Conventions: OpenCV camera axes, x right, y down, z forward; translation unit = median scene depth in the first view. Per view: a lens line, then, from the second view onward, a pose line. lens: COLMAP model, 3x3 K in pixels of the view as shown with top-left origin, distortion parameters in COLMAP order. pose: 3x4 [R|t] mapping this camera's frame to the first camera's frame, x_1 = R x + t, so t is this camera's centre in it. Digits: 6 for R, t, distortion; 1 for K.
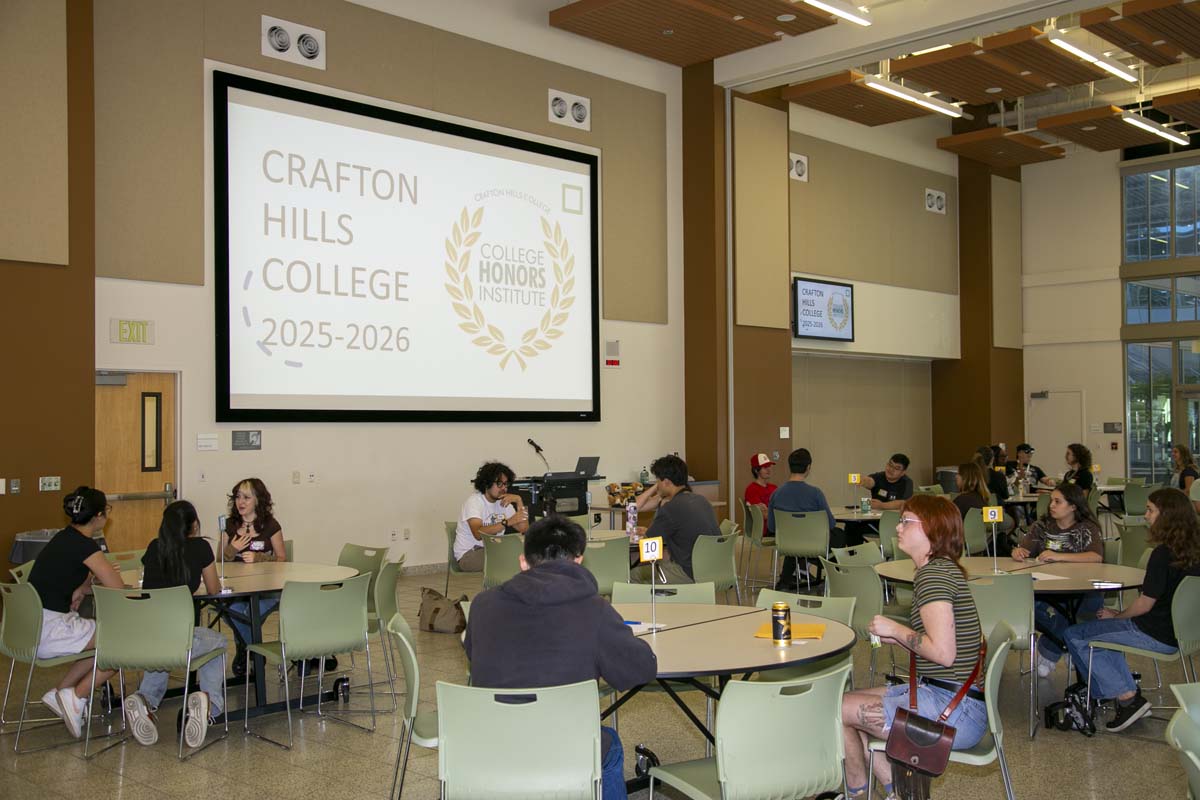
lens RADIAL K [[1258.5, 0, 587.4], [0, 1258.5, 401.5], [0, 0, 1]] dist [0.035815, 0.000000]
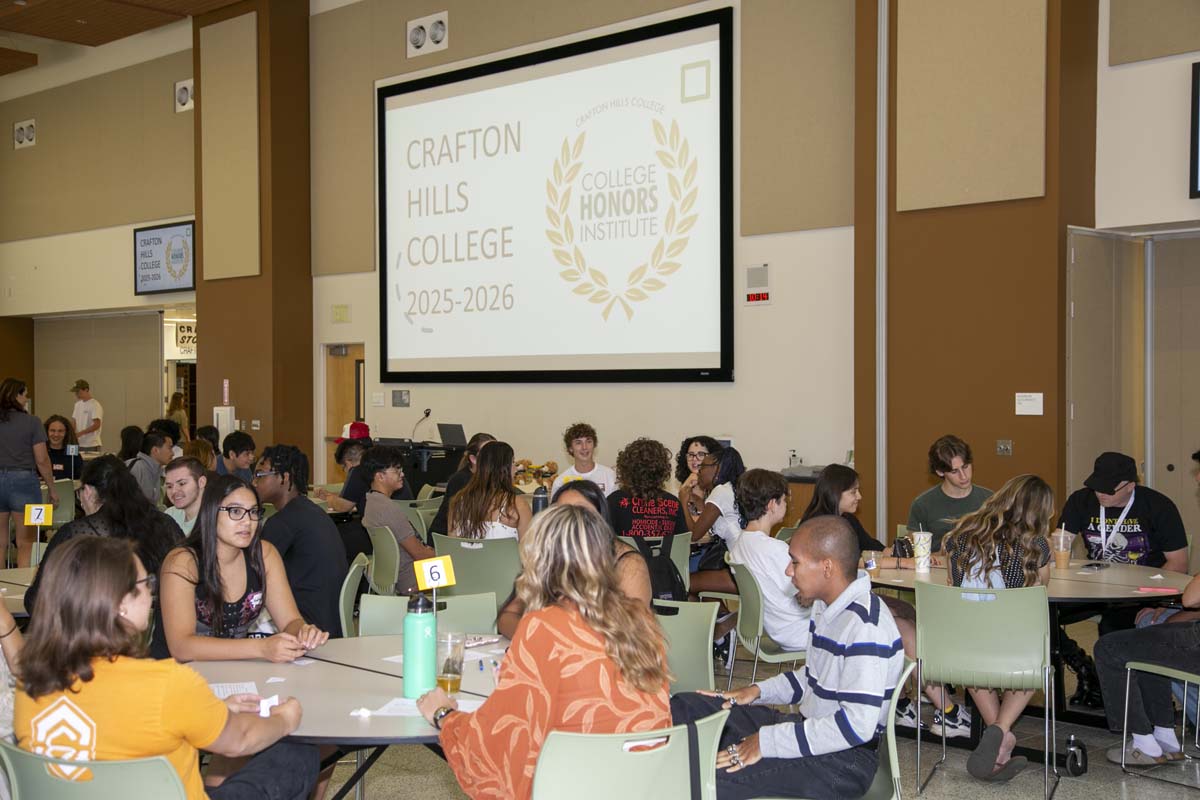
lens RADIAL K [[1524.0, 0, 503.6], [0, 1524.0, 400.1], [0, 0, 1]] dist [0.123796, 0.000000]
pose [[-0.056824, 0.014999, -0.998272, 1.039512], [0.021024, 0.999683, 0.013824, 0.013512], [0.998163, -0.020203, -0.057121, 1.082908]]
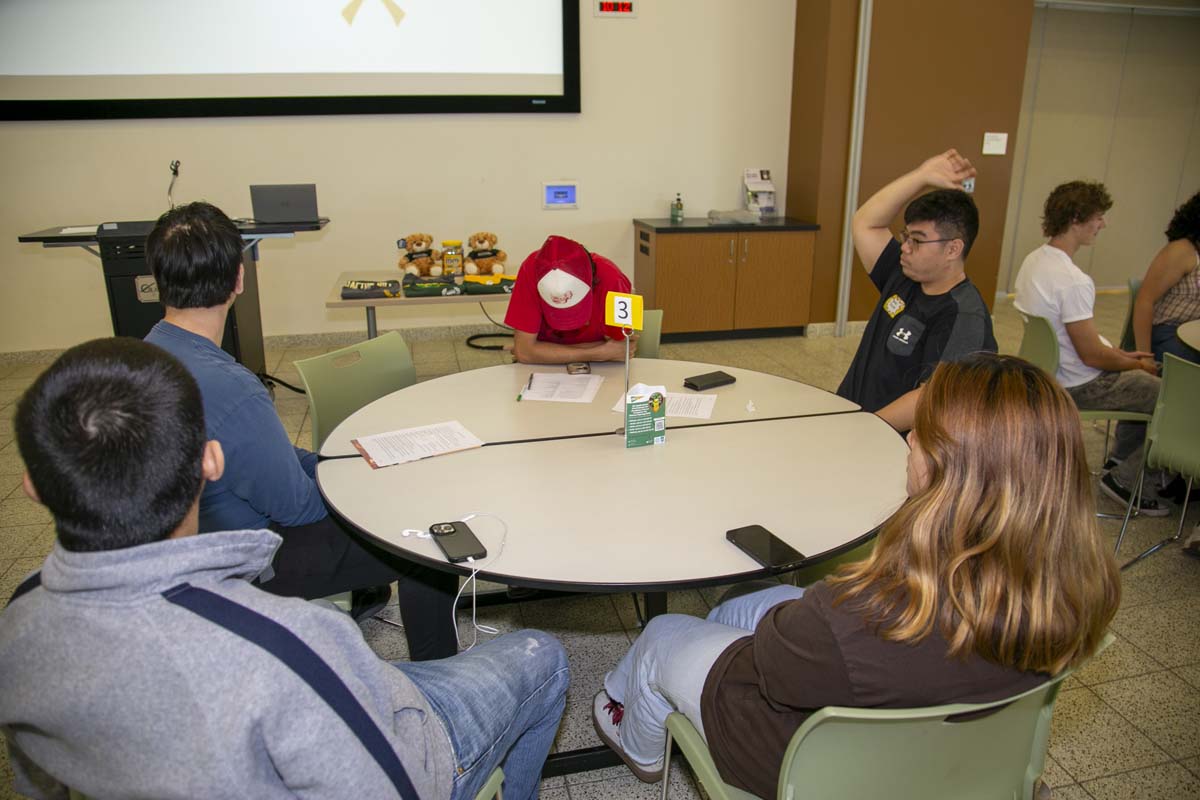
lens RADIAL K [[822.2, 0, 603.8], [0, 822.2, 395.8], [0, 0, 1]] dist [-0.105448, 0.044027]
pose [[0.847410, 0.170052, -0.502969, 0.271585], [0.002601, 0.945980, 0.324214, 0.020893], [0.530932, -0.276051, 0.801191, 0.785811]]
